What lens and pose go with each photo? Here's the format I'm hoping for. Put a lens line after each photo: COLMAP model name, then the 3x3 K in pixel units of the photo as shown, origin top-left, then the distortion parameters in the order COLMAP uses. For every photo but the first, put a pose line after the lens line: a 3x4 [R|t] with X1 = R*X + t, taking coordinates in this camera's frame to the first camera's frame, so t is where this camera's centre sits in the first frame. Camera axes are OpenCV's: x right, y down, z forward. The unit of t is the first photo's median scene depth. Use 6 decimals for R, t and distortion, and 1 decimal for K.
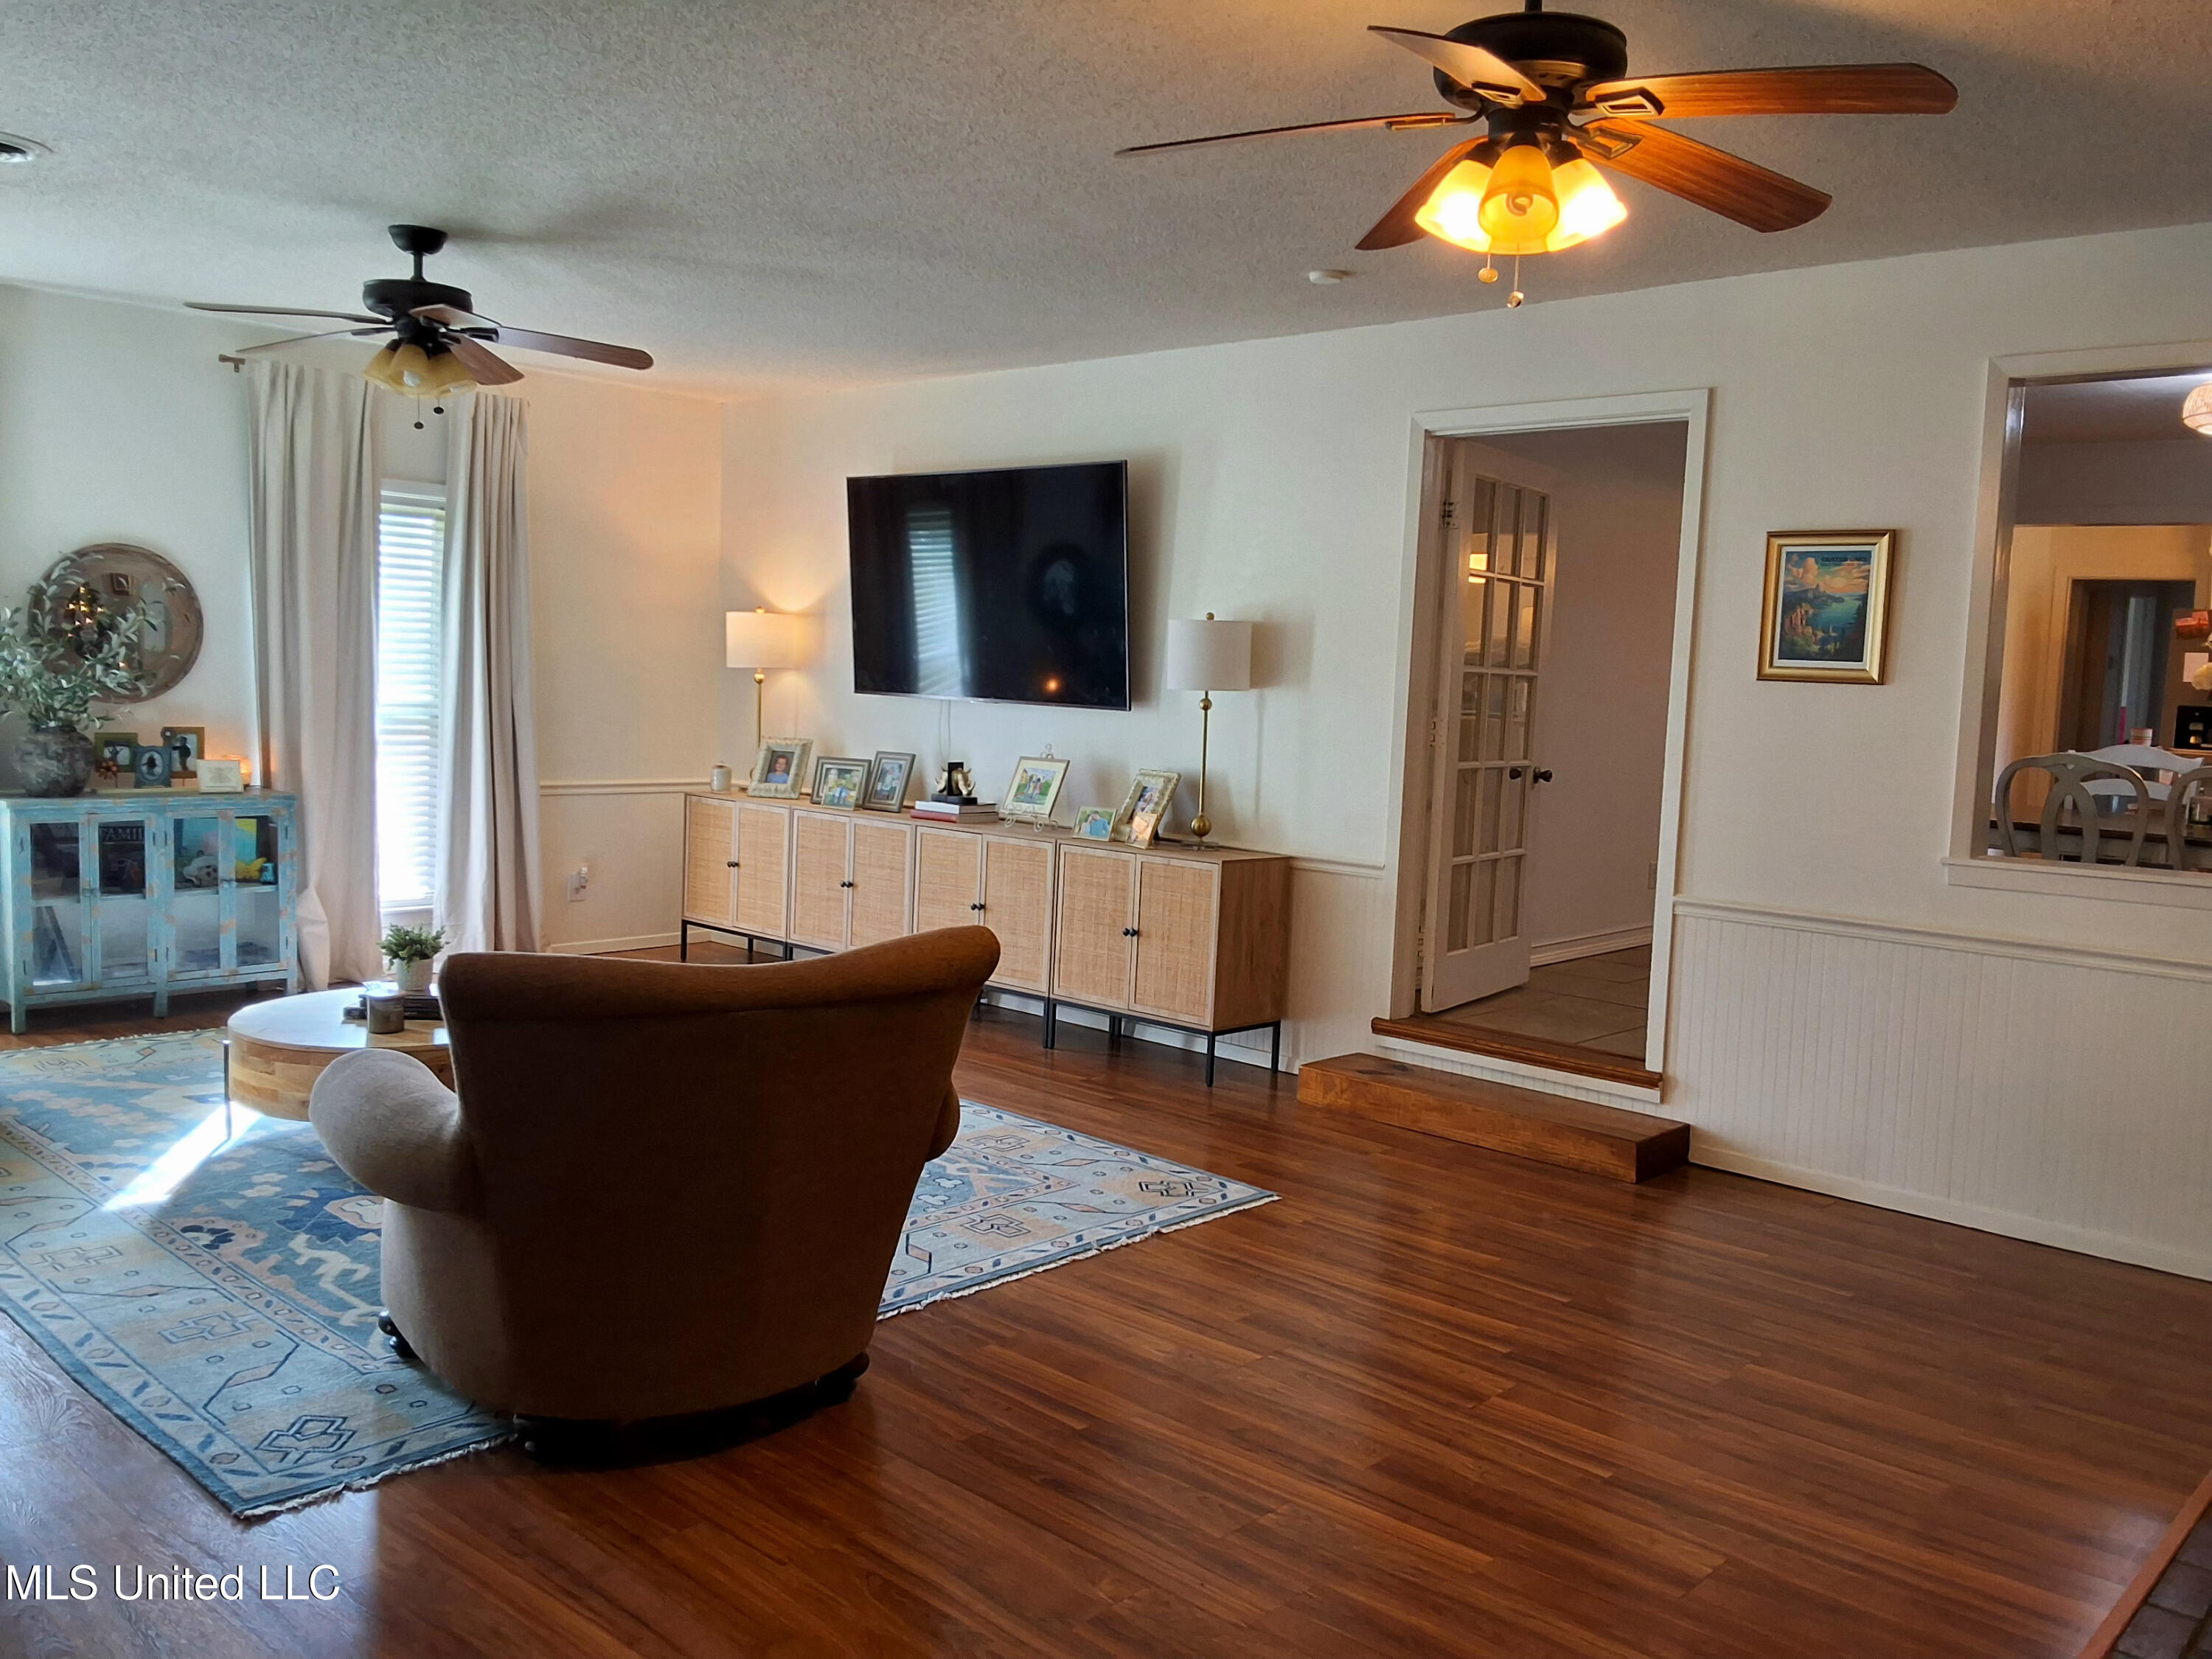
lens RADIAL K [[1769.1, 0, 1094.8], [0, 1769.1, 842.1], [0, 0, 1]] dist [0.048309, -0.071926]
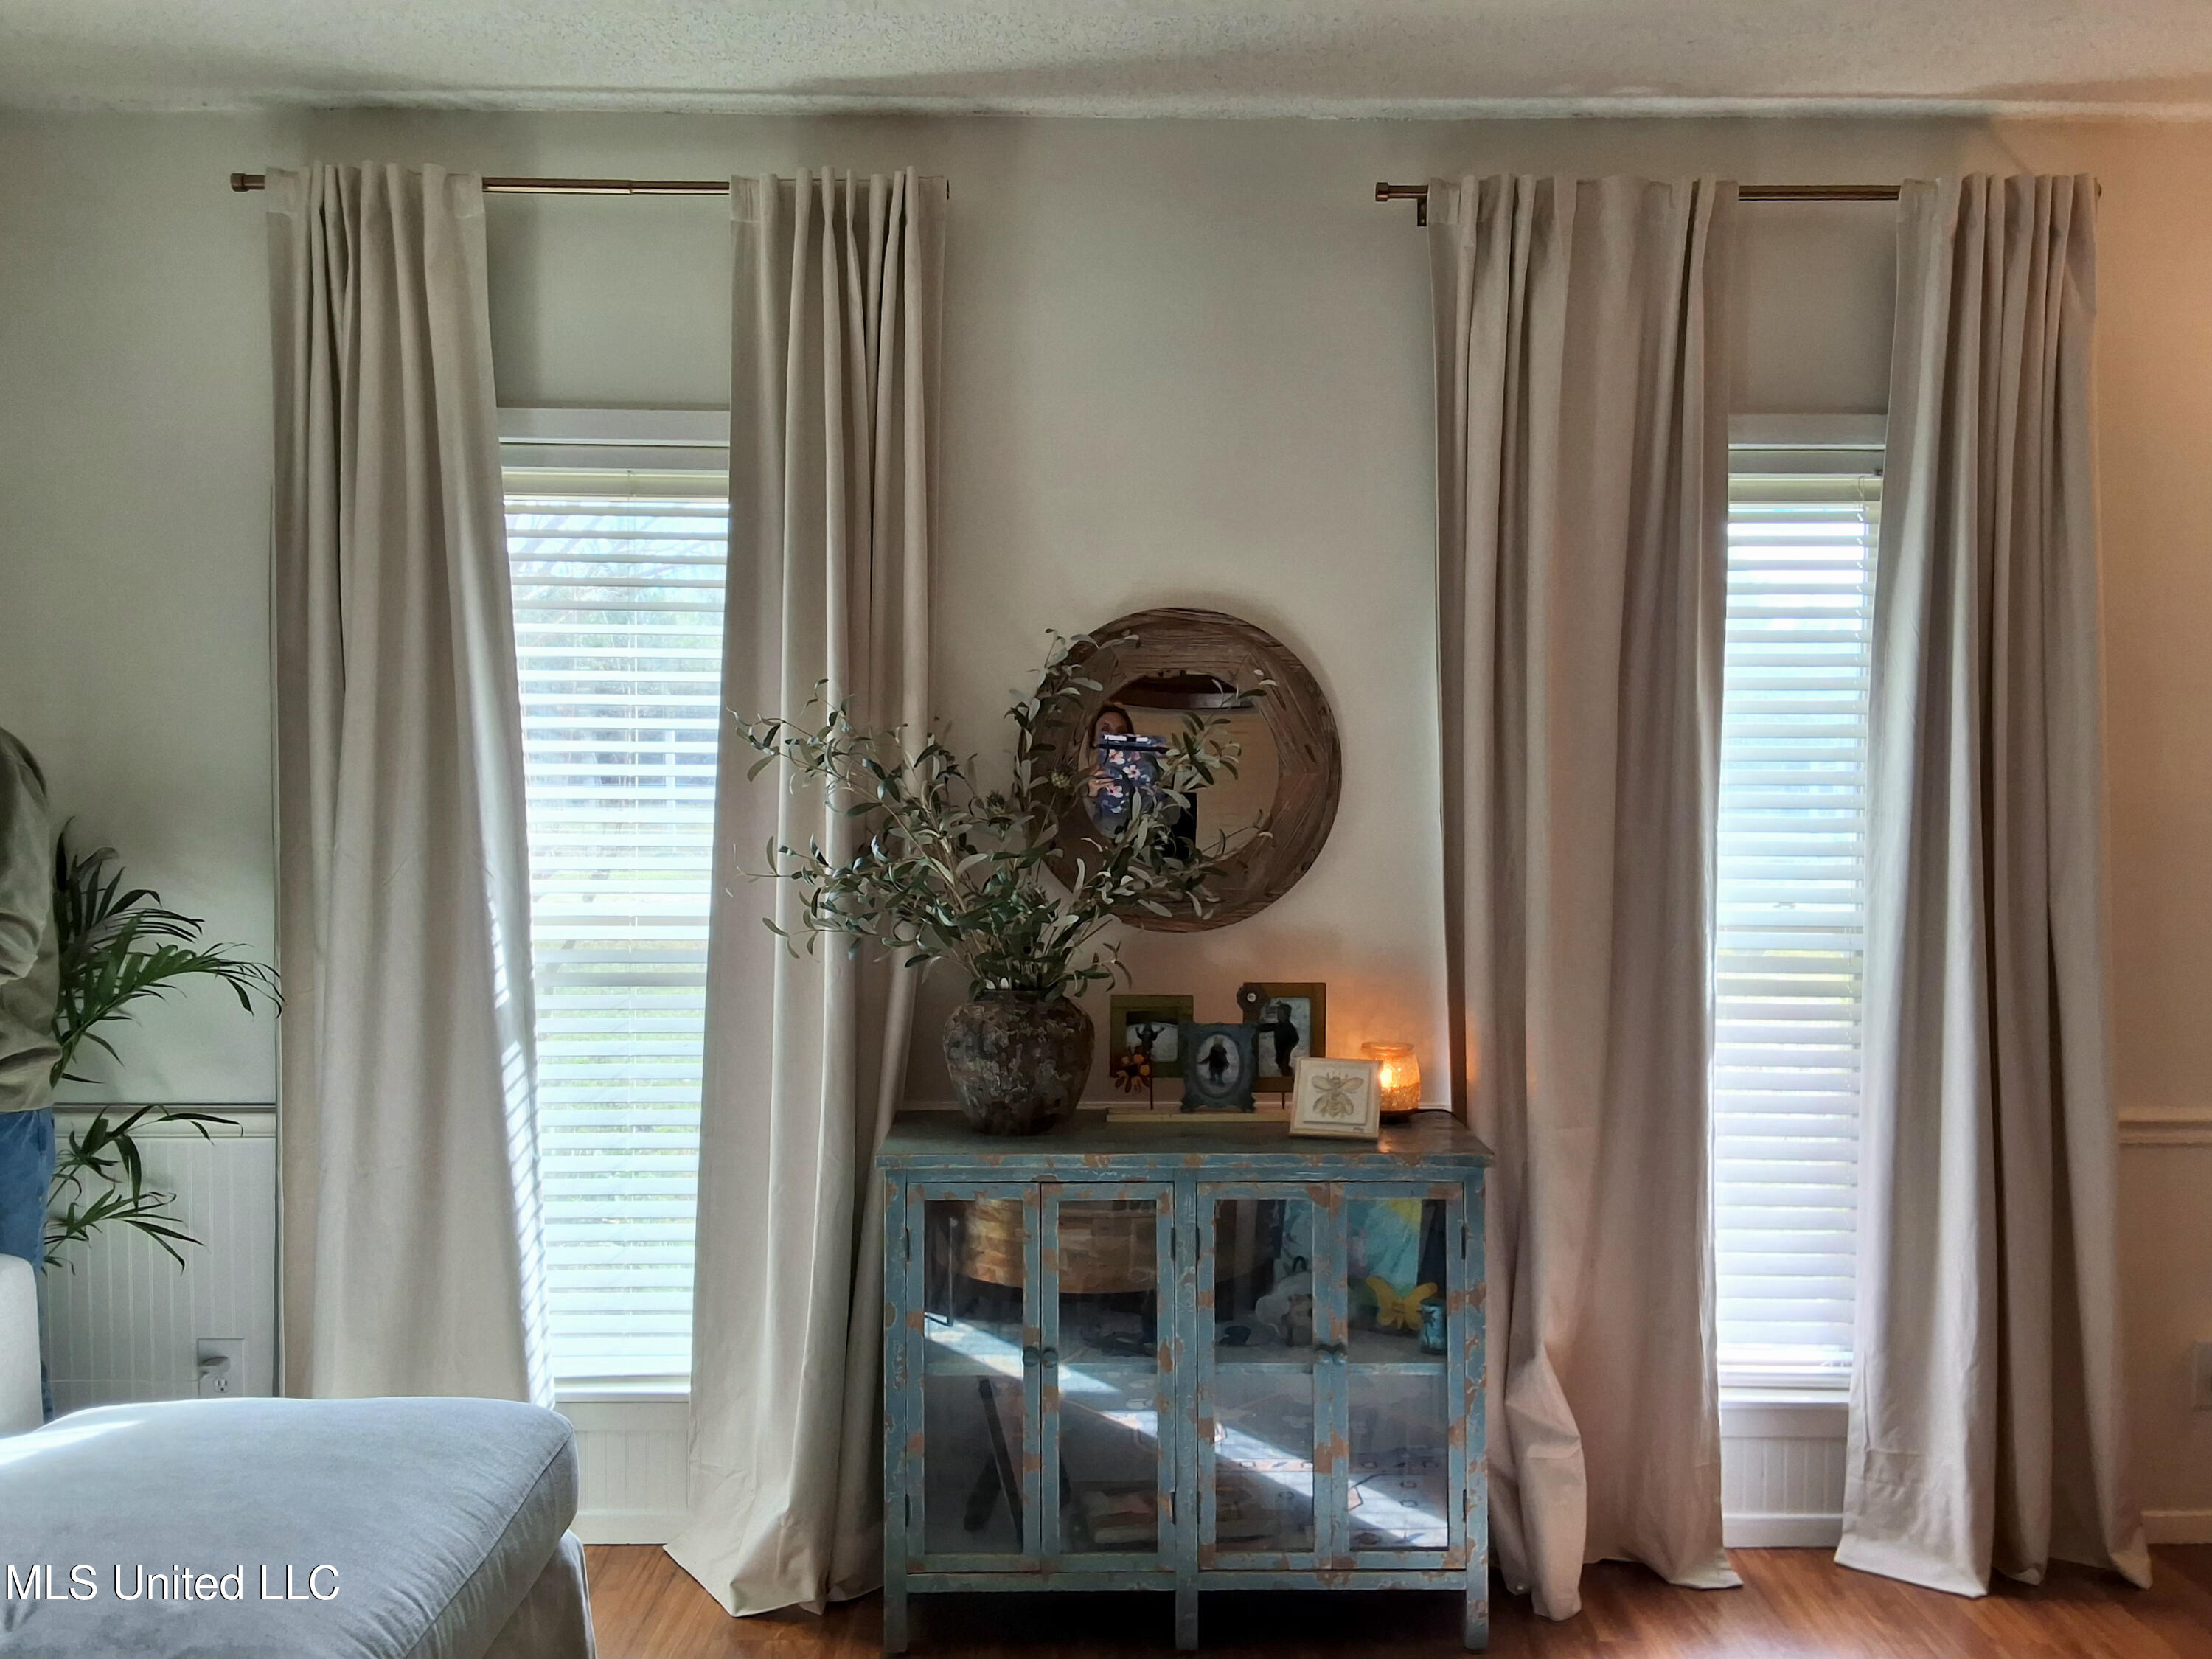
lens RADIAL K [[1769.1, 0, 1089.2], [0, 1769.1, 844.2], [0, 0, 1]] dist [0.048309, -0.071926]
pose [[0.683491, -0.018380, -0.729728, -0.207640], [-0.044770, 0.996745, -0.067038, -0.067756], [0.728585, 0.078490, 0.680443, 0.647149]]
